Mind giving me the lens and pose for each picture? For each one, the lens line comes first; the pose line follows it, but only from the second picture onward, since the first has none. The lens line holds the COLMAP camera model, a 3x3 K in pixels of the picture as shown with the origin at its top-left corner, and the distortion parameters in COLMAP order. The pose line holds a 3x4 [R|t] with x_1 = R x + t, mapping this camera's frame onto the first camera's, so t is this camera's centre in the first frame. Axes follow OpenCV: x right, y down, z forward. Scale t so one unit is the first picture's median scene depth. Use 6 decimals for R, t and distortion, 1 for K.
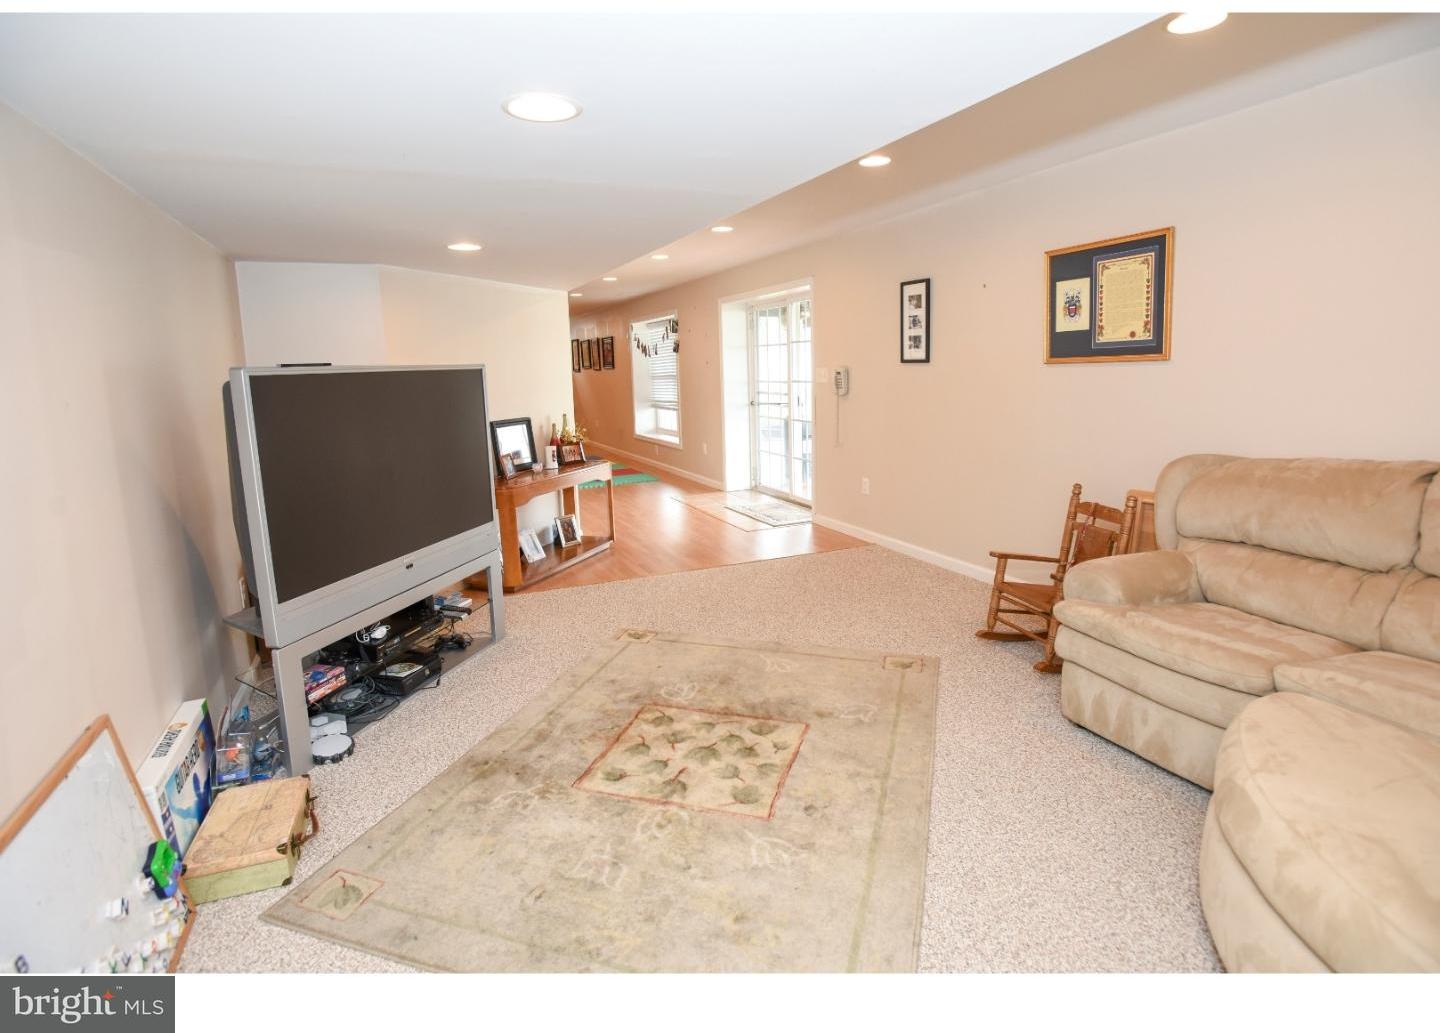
lens RADIAL K [[730.1, 0, 737.9], [0, 730.1, 484.9], [0, 0, 1]] dist [-0.053932, 0.026449]
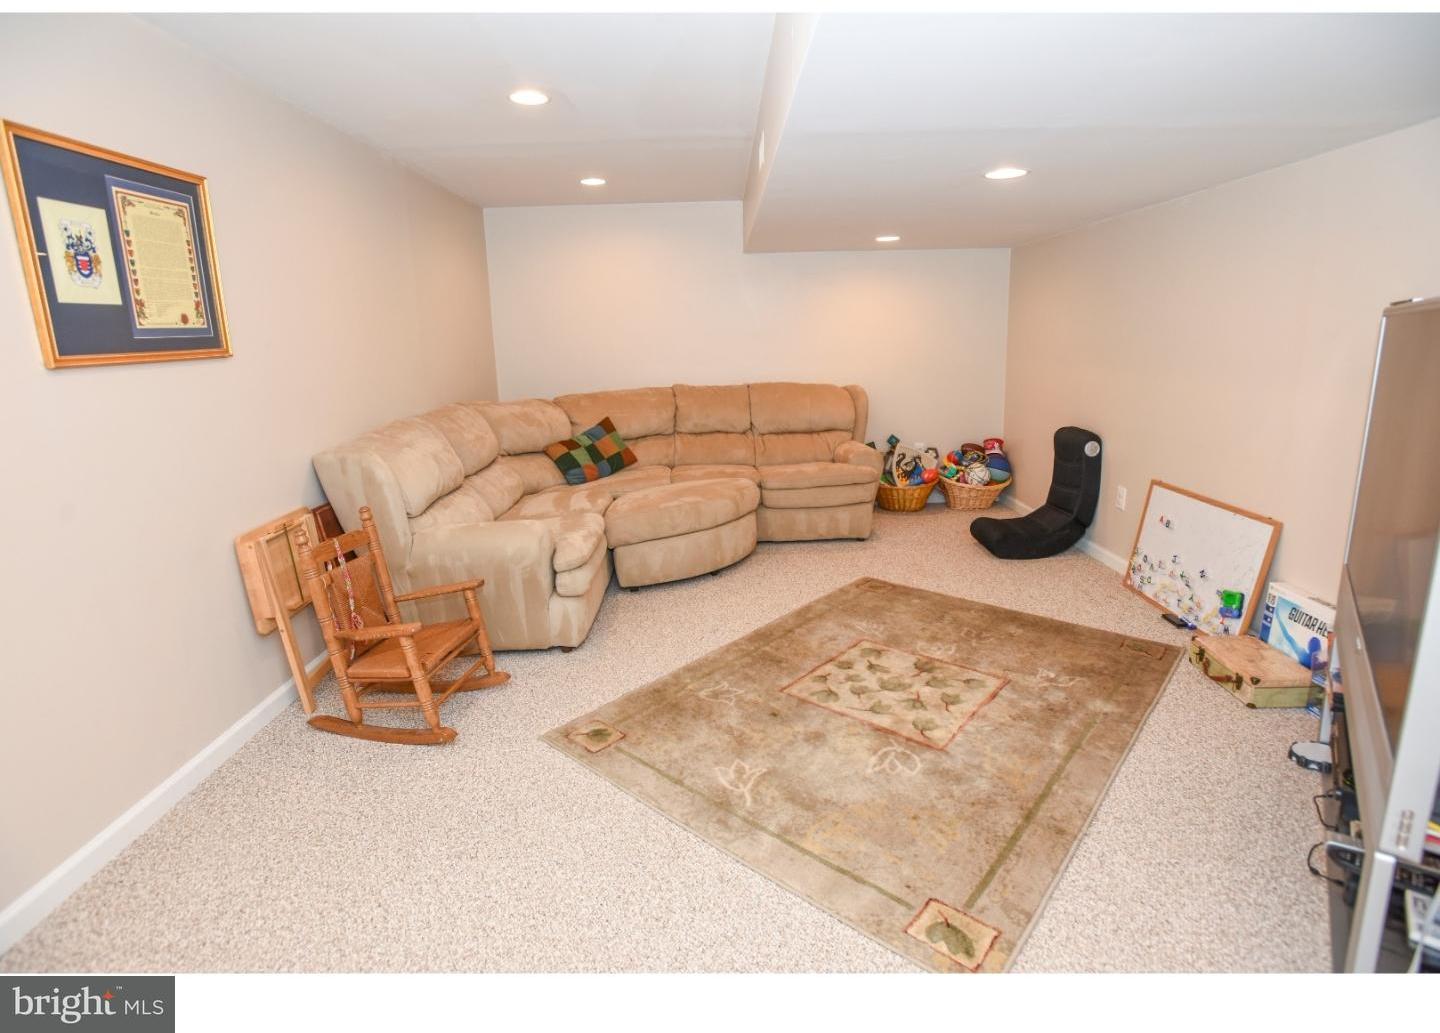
lens RADIAL K [[729.7, 0, 723.0], [0, 729.7, 492.0], [0, 0, 1]] dist [-0.059365, 0.027422]
pose [[-0.907857, -0.040005, 0.417368, -0.192387], [0.116468, 0.932200, 0.342692, -0.226567], [-0.402780, 0.359725, -0.841645, 1.408750]]
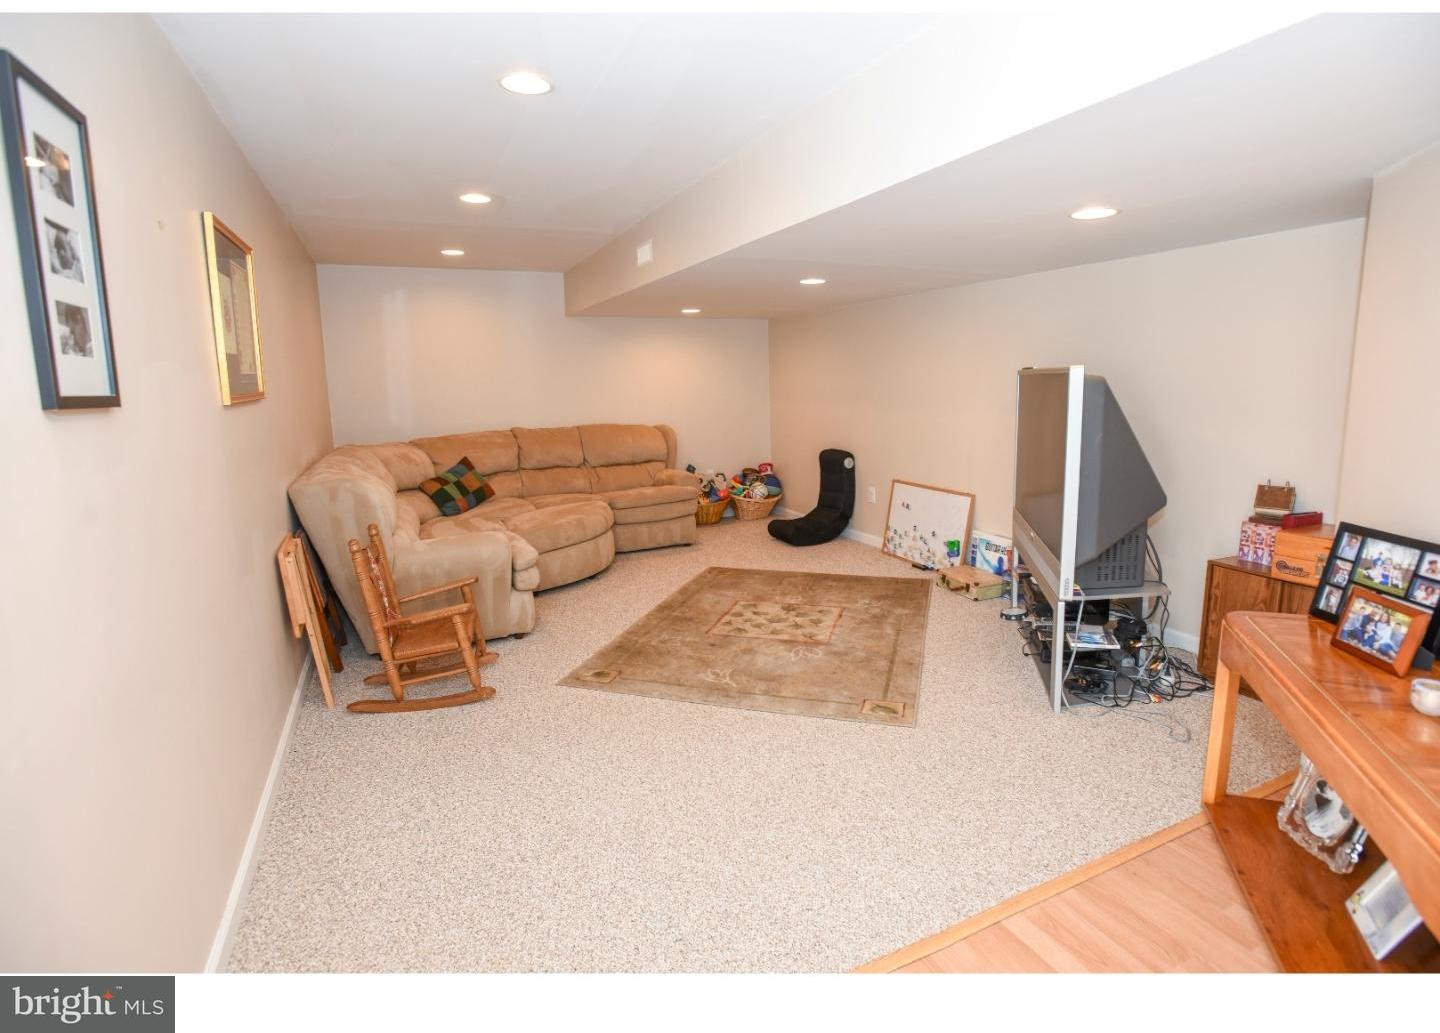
lens RADIAL K [[730.1, 0, 737.9], [0, 730.1, 484.9], [0, 0, 1]] dist [-0.053932, 0.026449]
pose [[-0.999007, 0.044132, 0.006092, 0.009133], [0.043889, 0.951422, 0.304746, -0.302473], [0.007653, 0.304711, -0.952414, 1.795421]]
